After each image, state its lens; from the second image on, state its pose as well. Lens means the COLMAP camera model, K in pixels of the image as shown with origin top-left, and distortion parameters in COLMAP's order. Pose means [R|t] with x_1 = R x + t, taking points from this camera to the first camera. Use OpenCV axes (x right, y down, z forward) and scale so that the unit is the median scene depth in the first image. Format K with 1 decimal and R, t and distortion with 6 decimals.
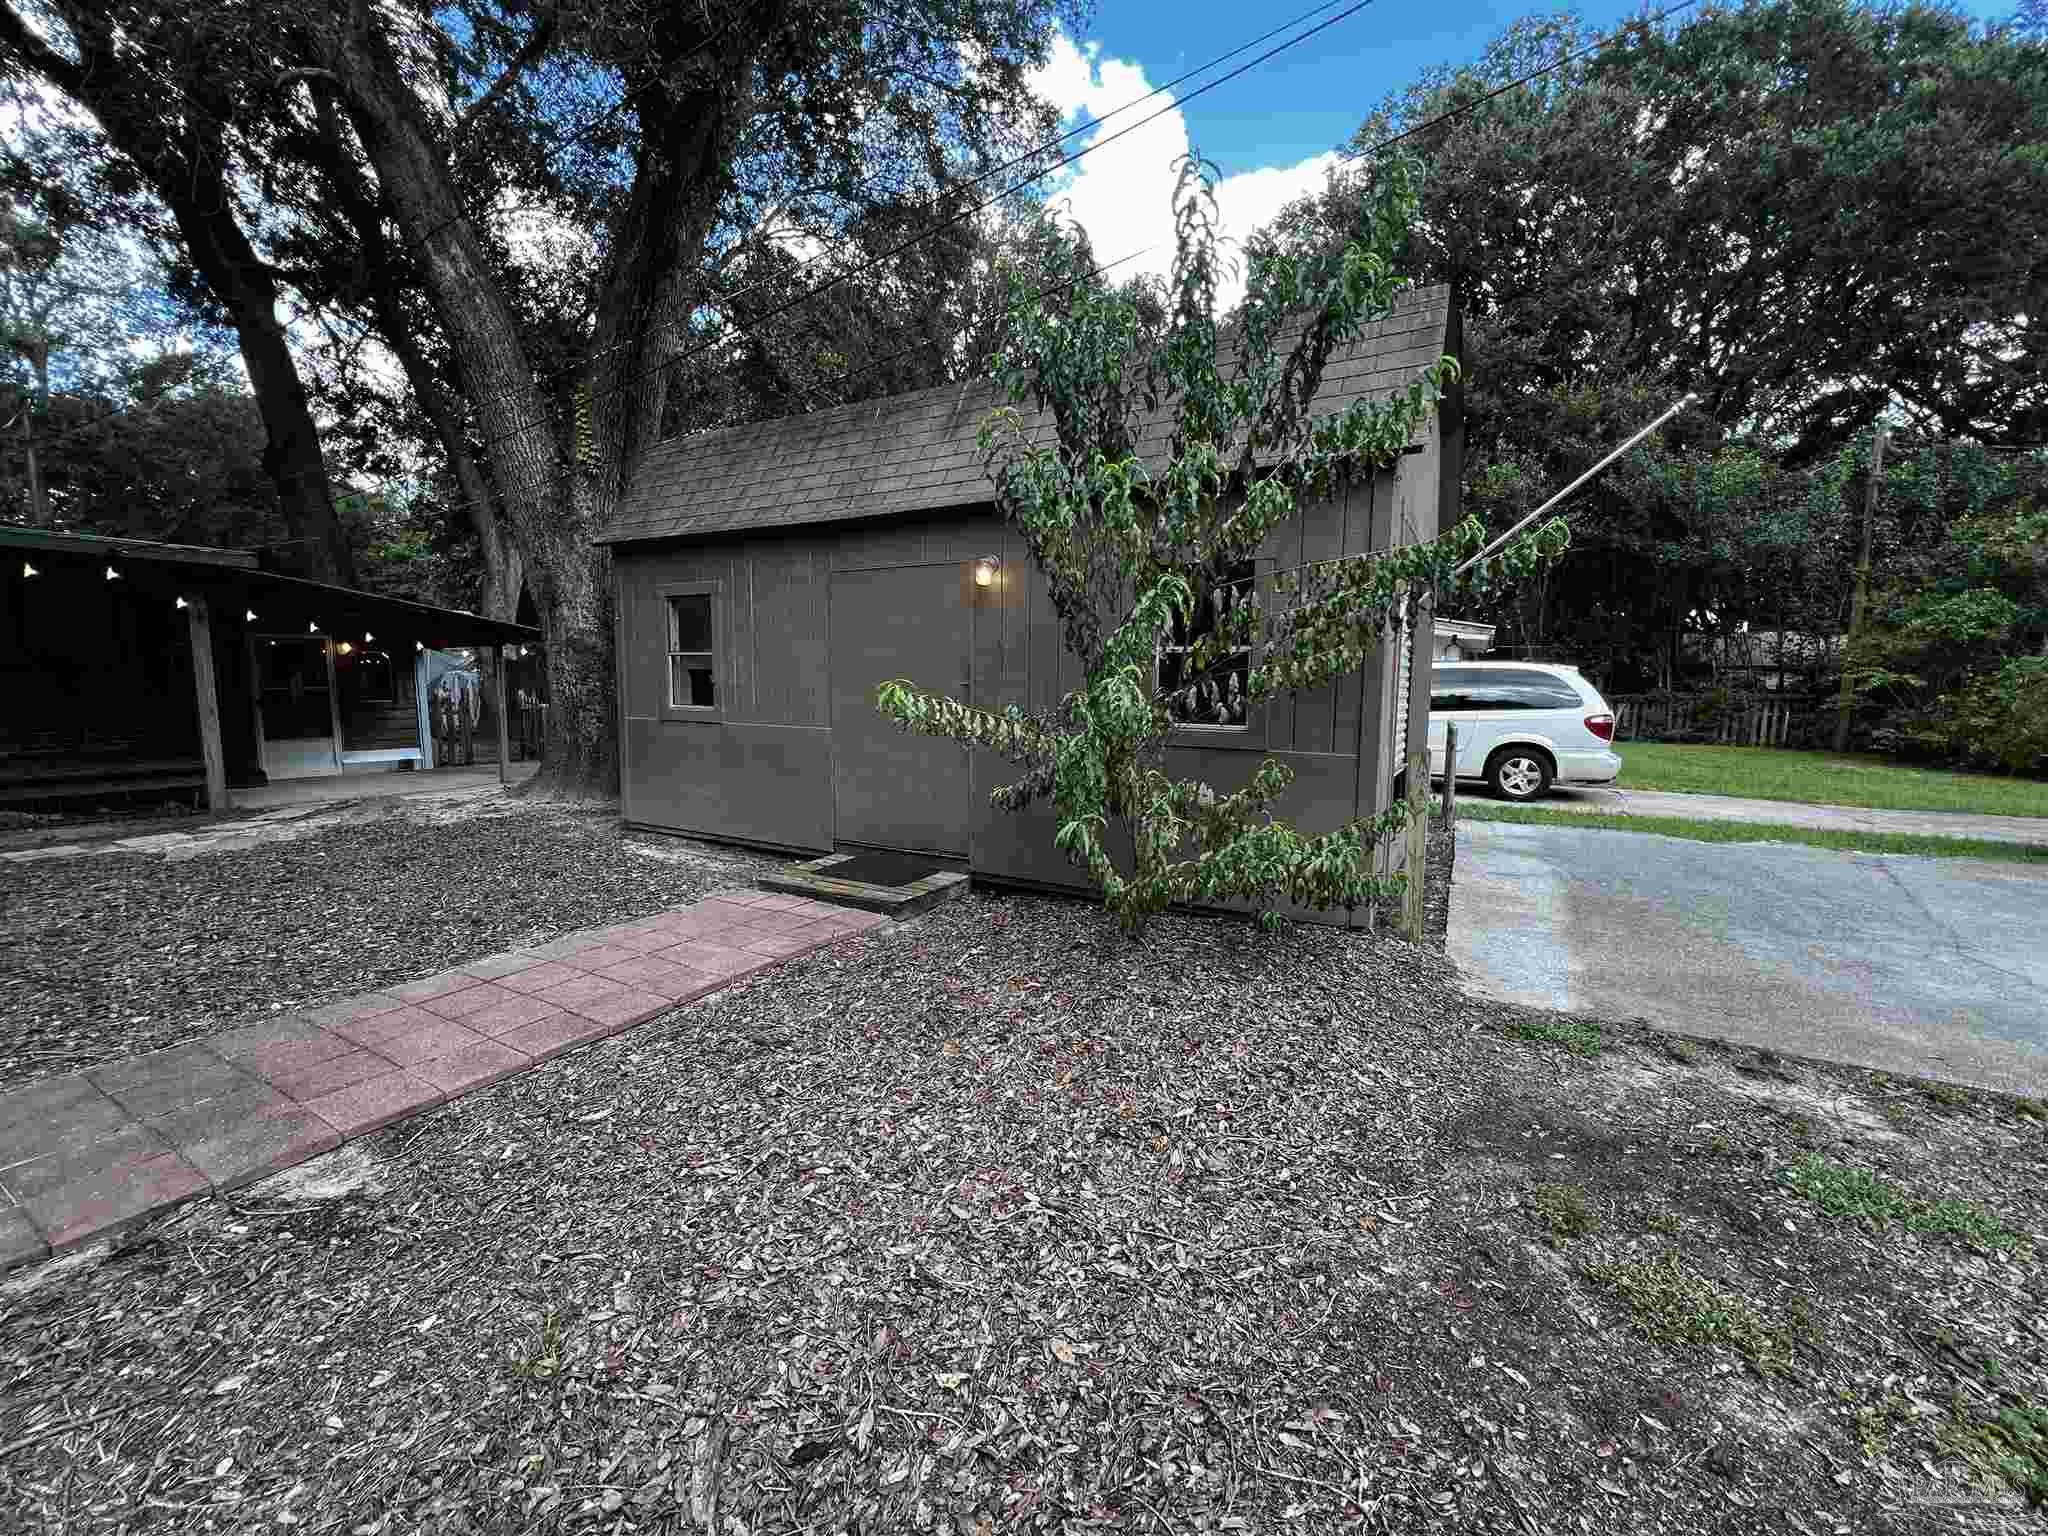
lens RADIAL K [[825.1, 0, 1033.1], [0, 825.1, 770.4], [0, 0, 1]] dist [-0.003282, 0.001080]
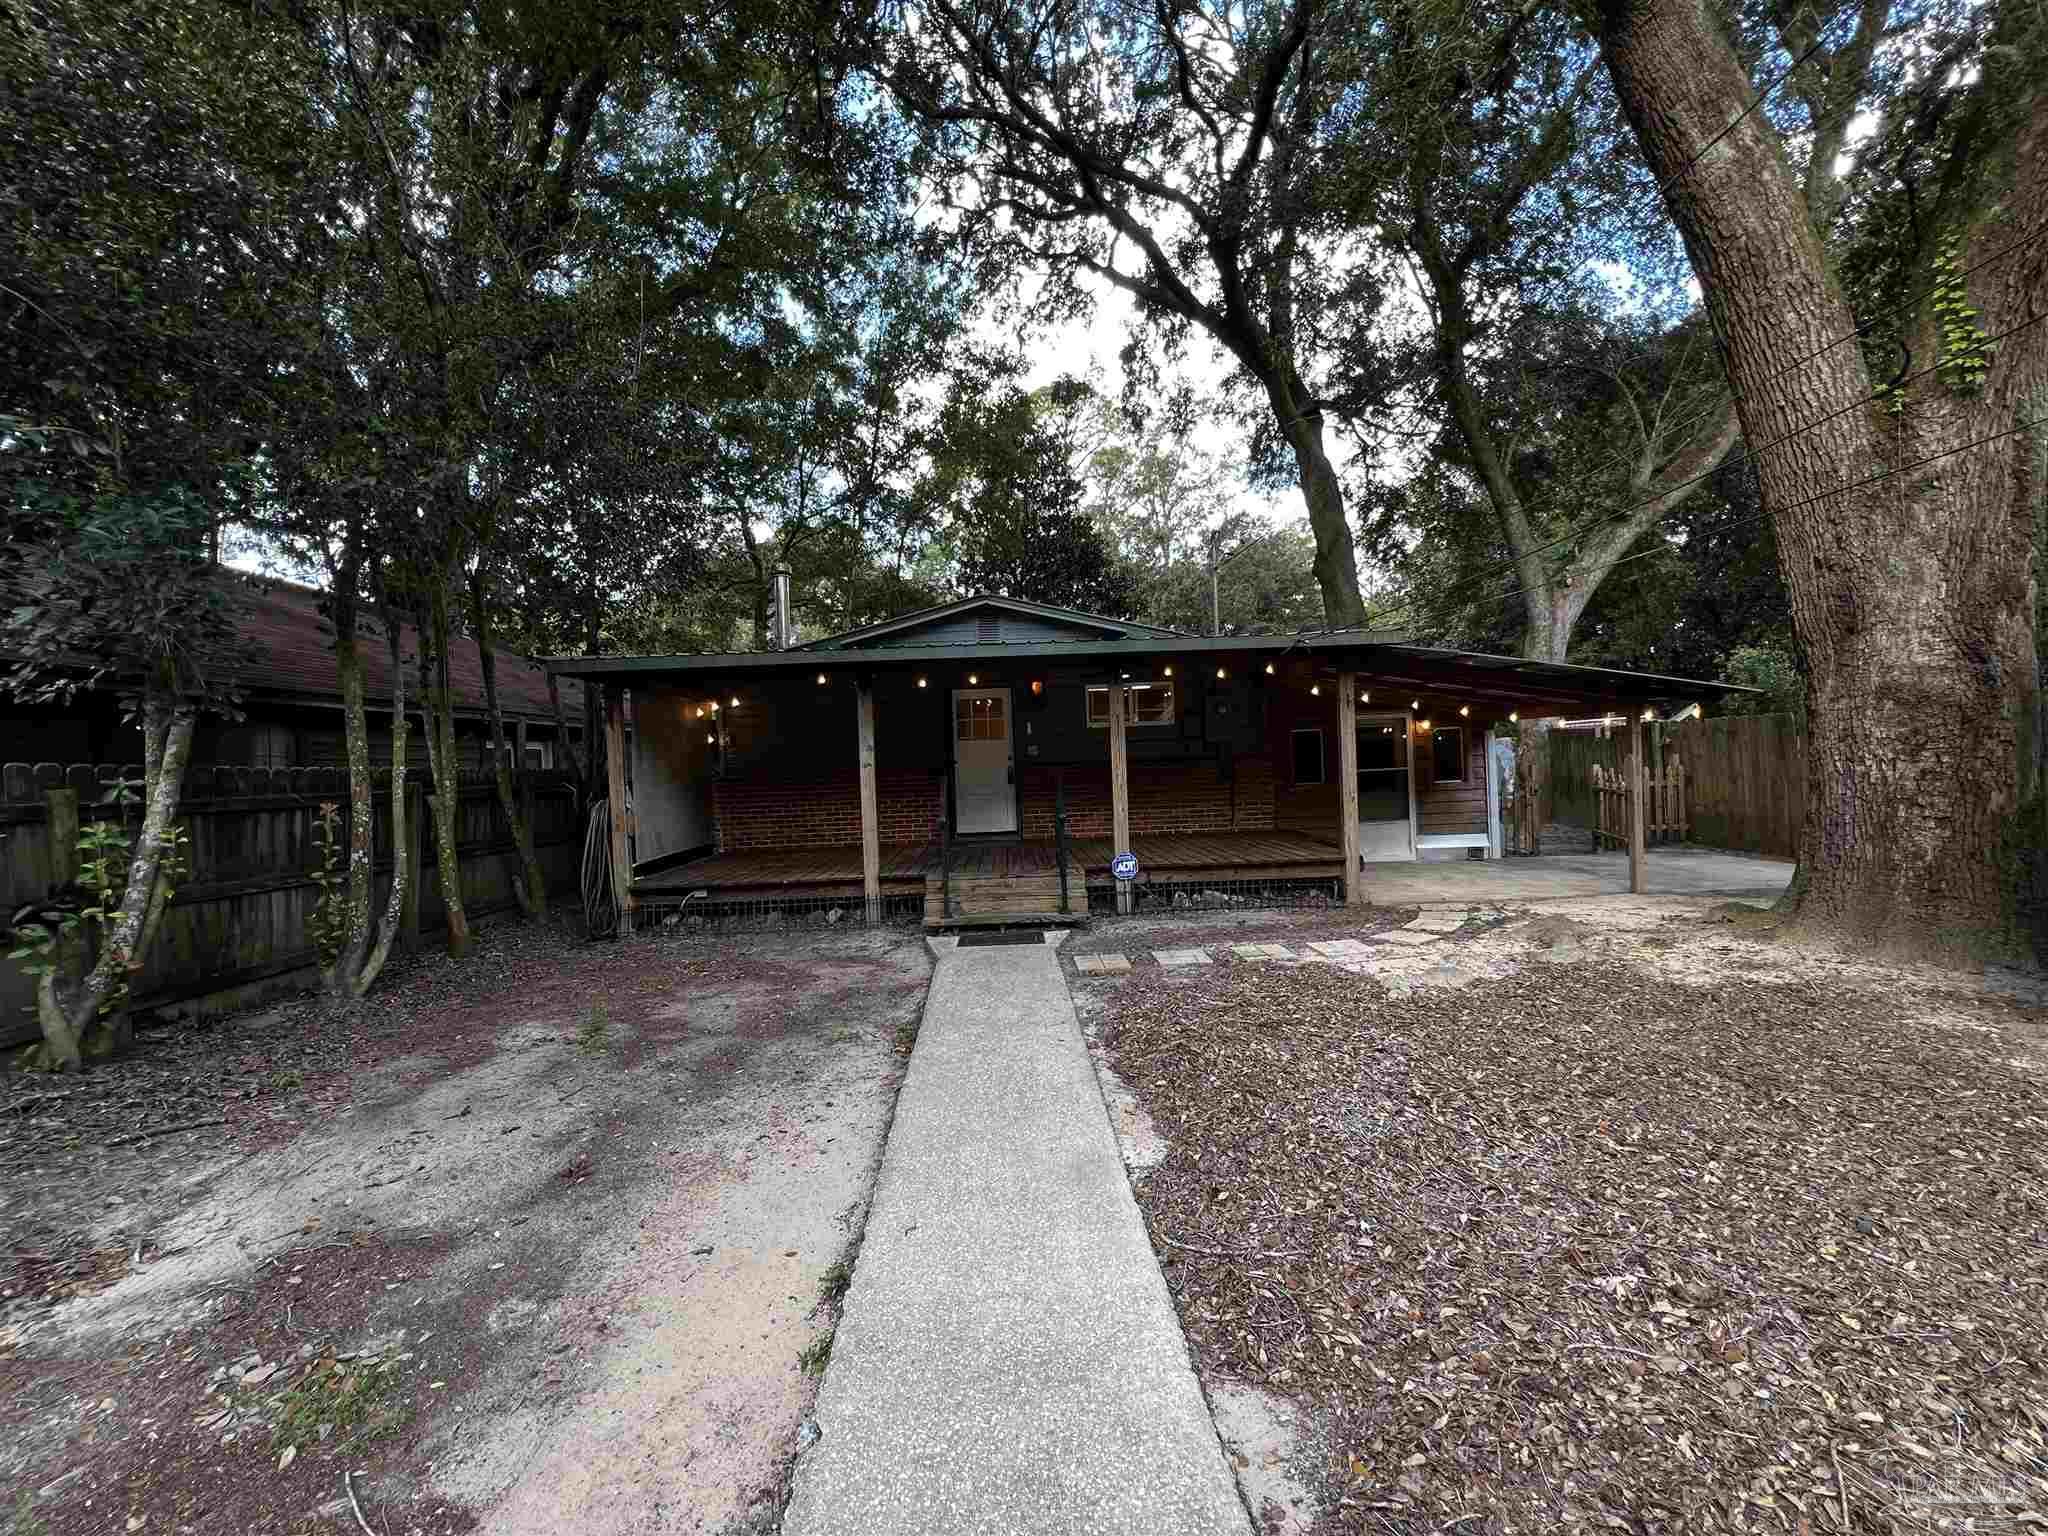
lens RADIAL K [[825.1, 0, 1028.4], [0, 825.1, 773.9], [0, 0, 1]] dist [-0.003282, 0.001080]
pose [[0.529878, -0.011555, -0.847995, -0.388668], [-0.052682, 0.997528, -0.046511, -0.036475], [0.846436, 0.069319, 0.527959, 0.176864]]
